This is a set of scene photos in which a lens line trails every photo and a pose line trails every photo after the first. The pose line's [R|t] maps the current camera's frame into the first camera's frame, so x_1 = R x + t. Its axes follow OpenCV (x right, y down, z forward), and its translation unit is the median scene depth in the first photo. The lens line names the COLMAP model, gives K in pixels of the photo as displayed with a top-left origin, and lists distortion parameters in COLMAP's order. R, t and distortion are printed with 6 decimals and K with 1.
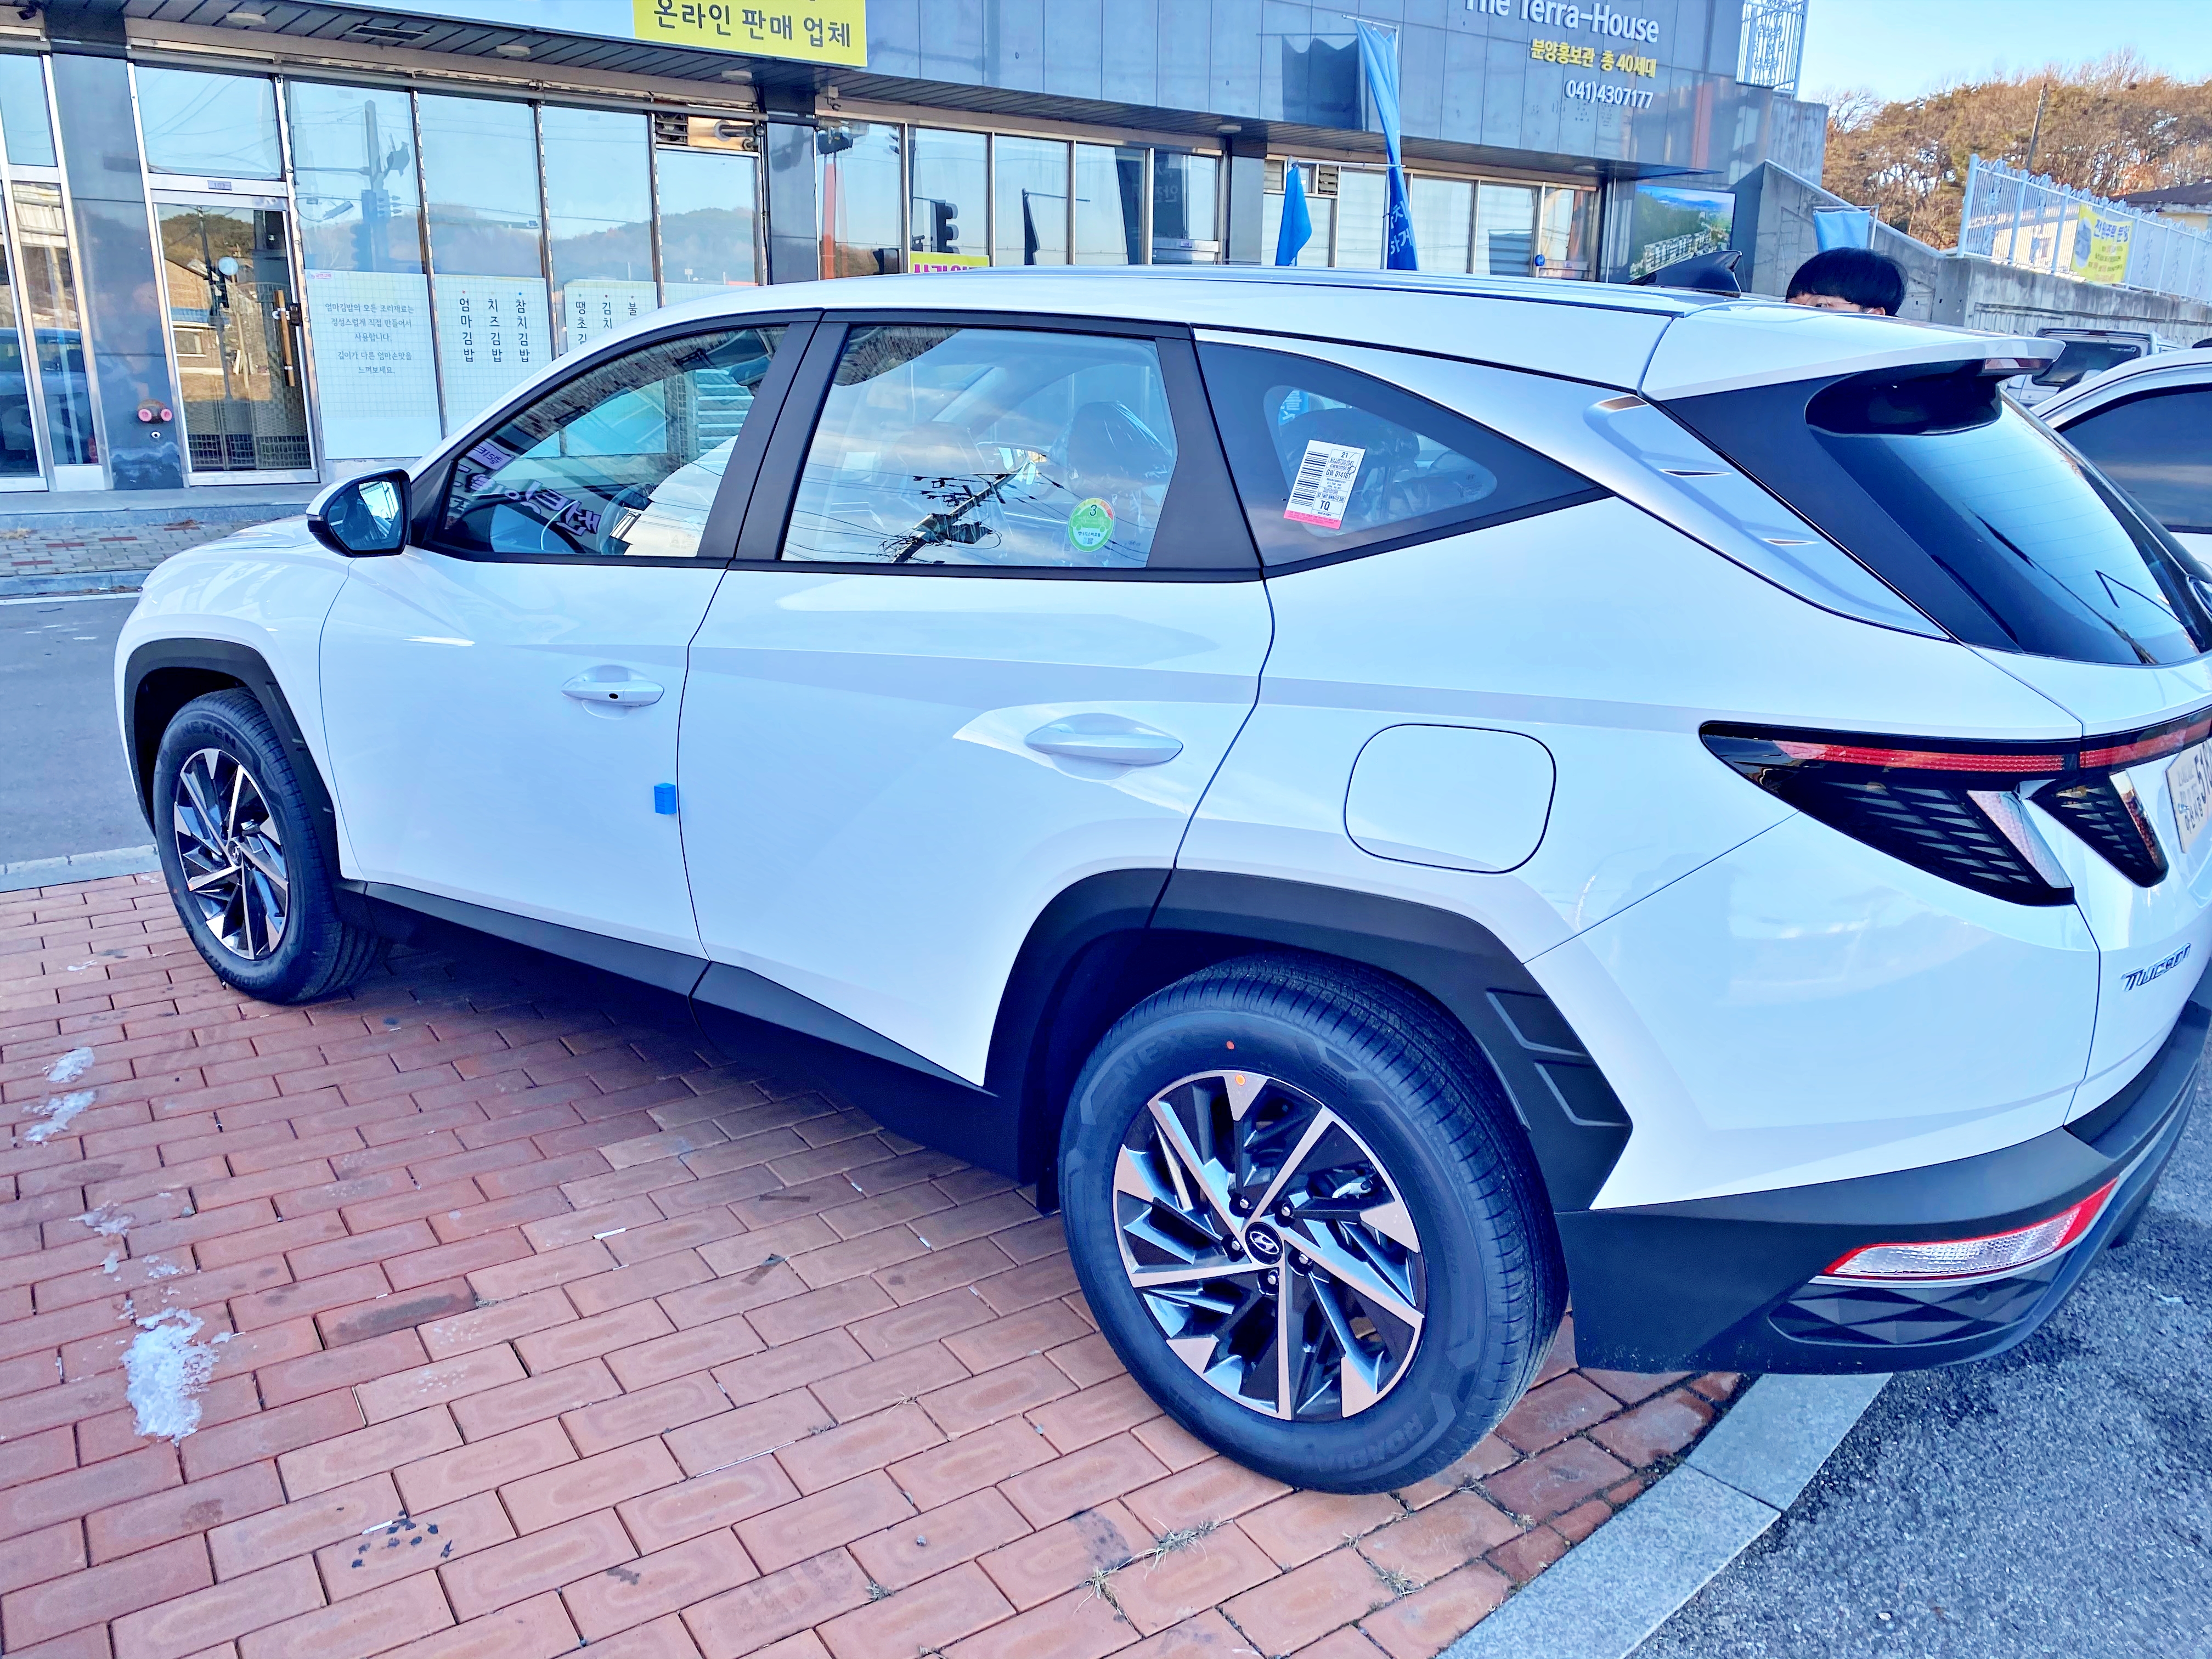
lens RADIAL K [[1651.8, 0, 1106.0], [0, 1651.8, 829.5], [0, 0, 1]] dist [0.007730, -0.002691]
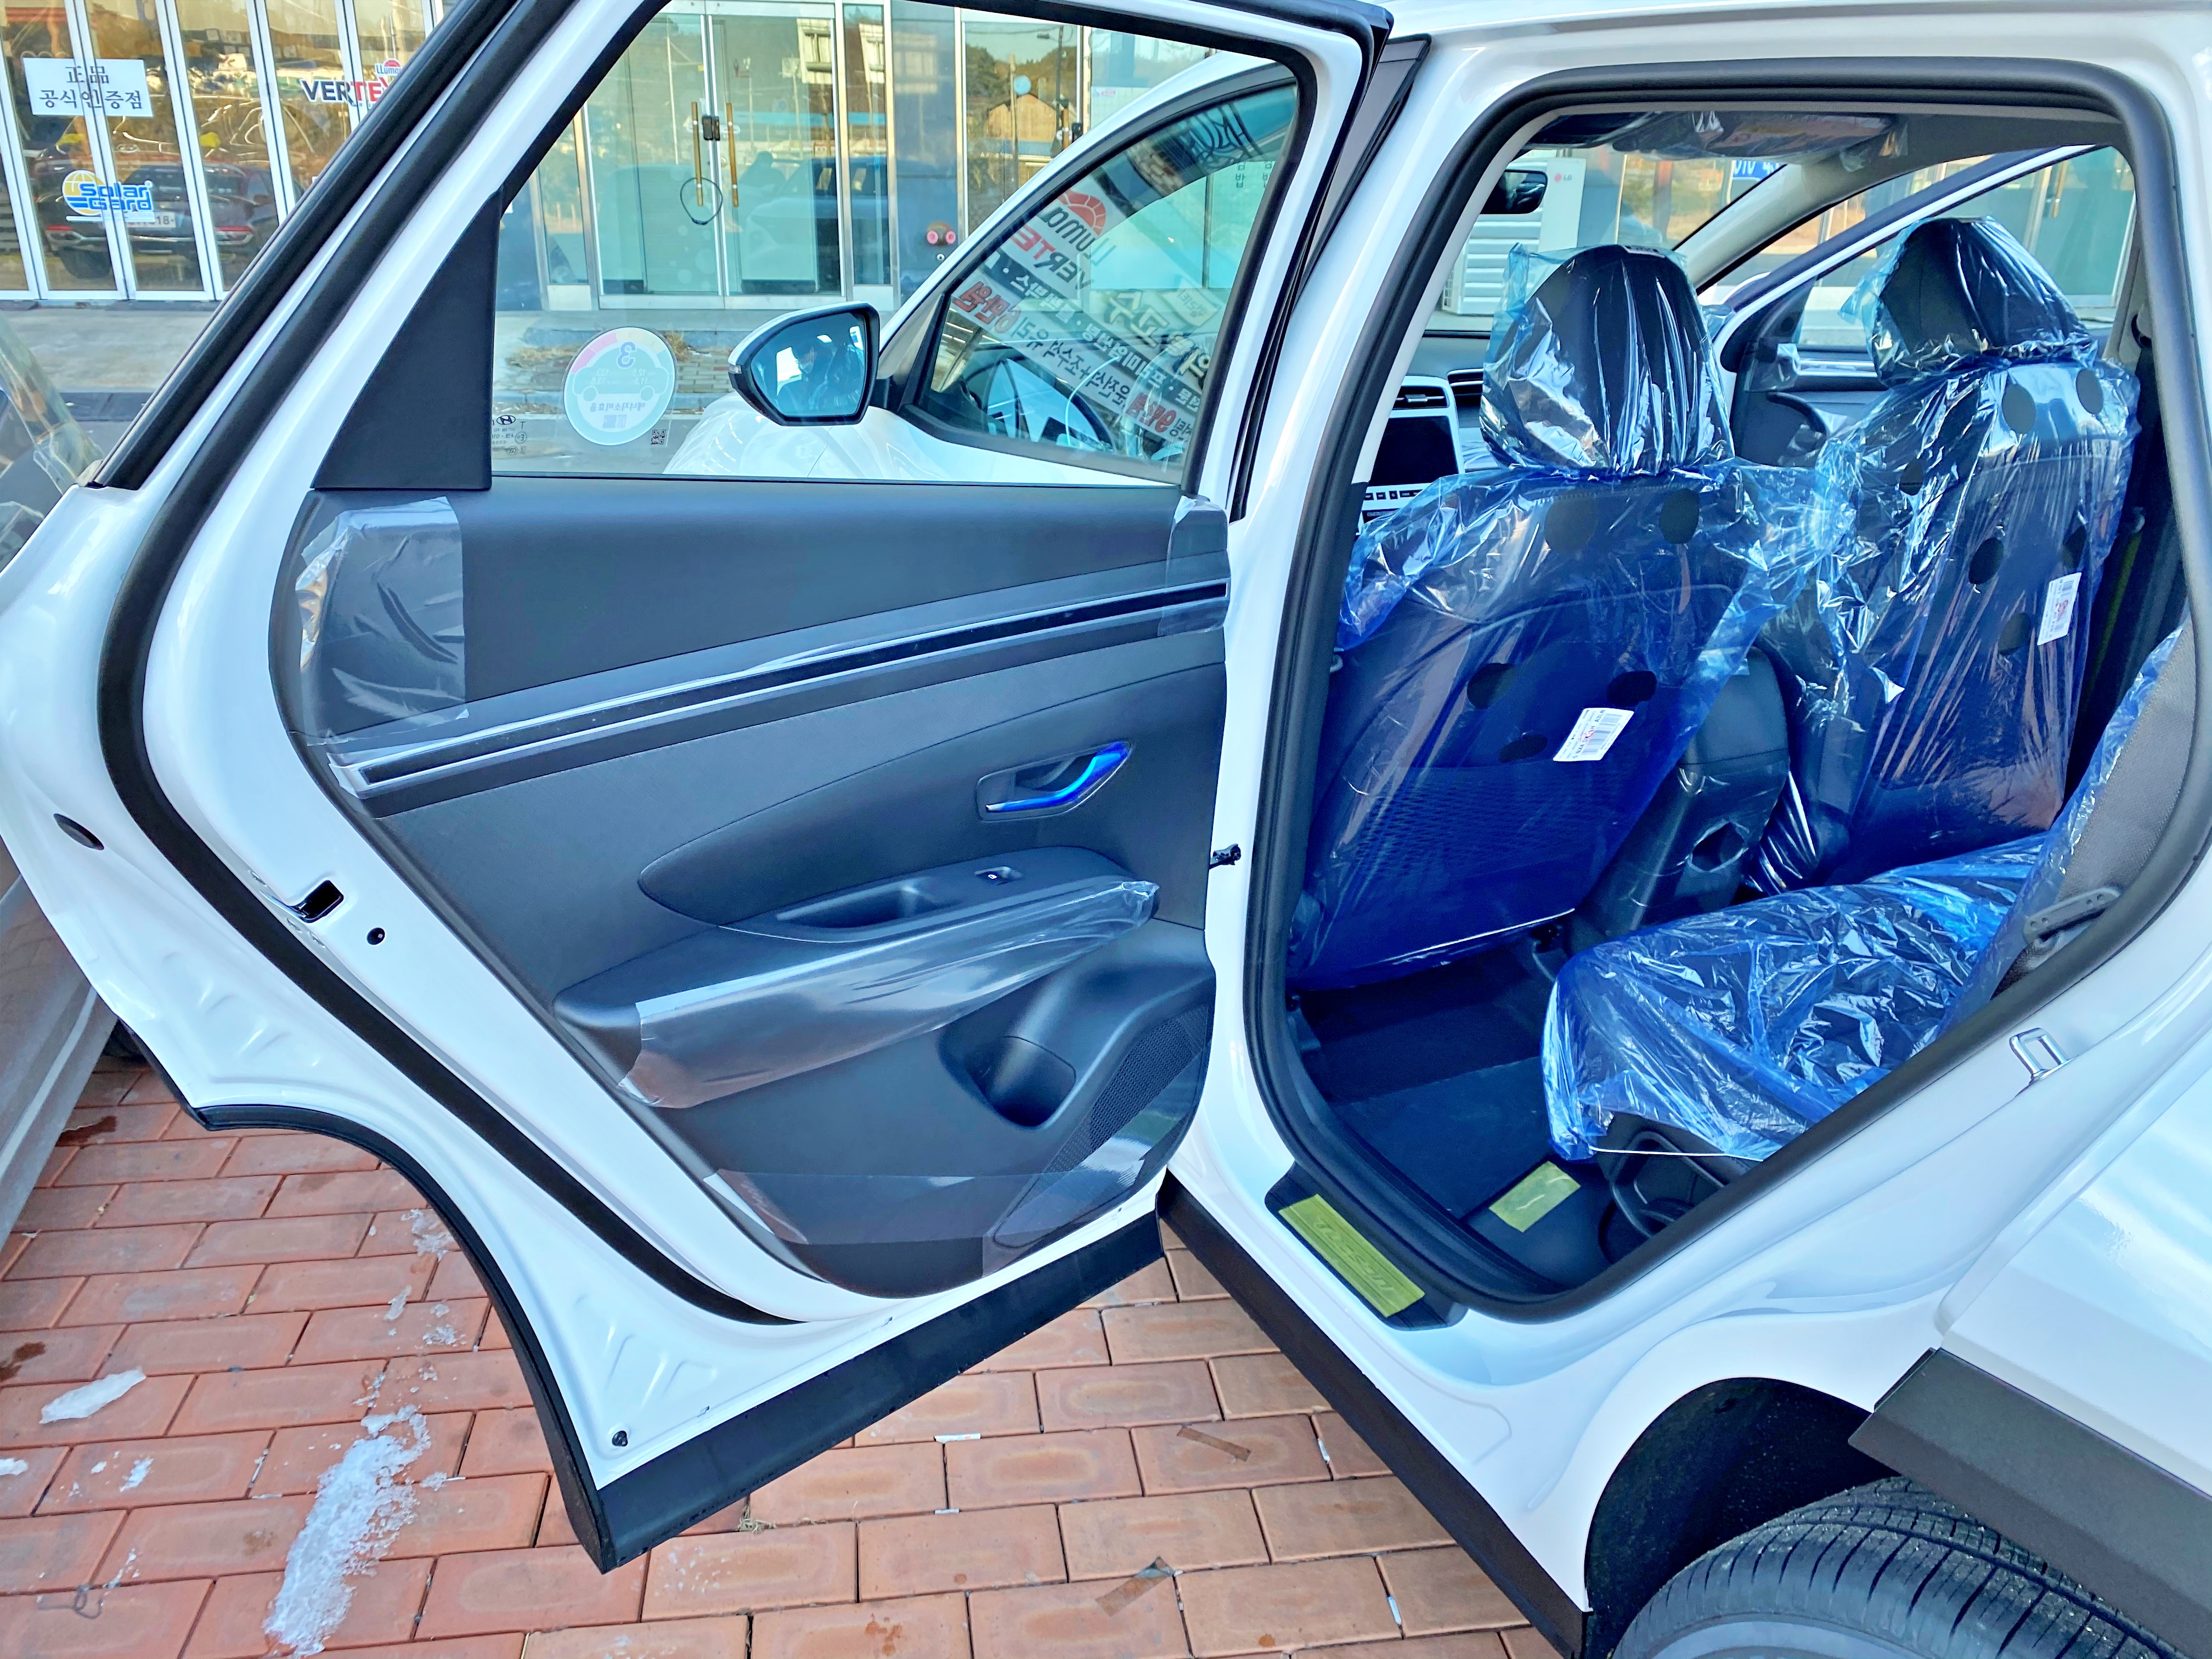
lens RADIAL K [[1651.8, 0, 1106.0], [0, 1651.8, 829.5], [0, 0, 1]] dist [0.007730, -0.002691]
pose [[0.895365, 0.162548, -0.414609, 0.003718], [-0.123701, 0.985147, 0.119092, -0.134102], [0.427809, -0.055343, 0.902173, 0.561202]]
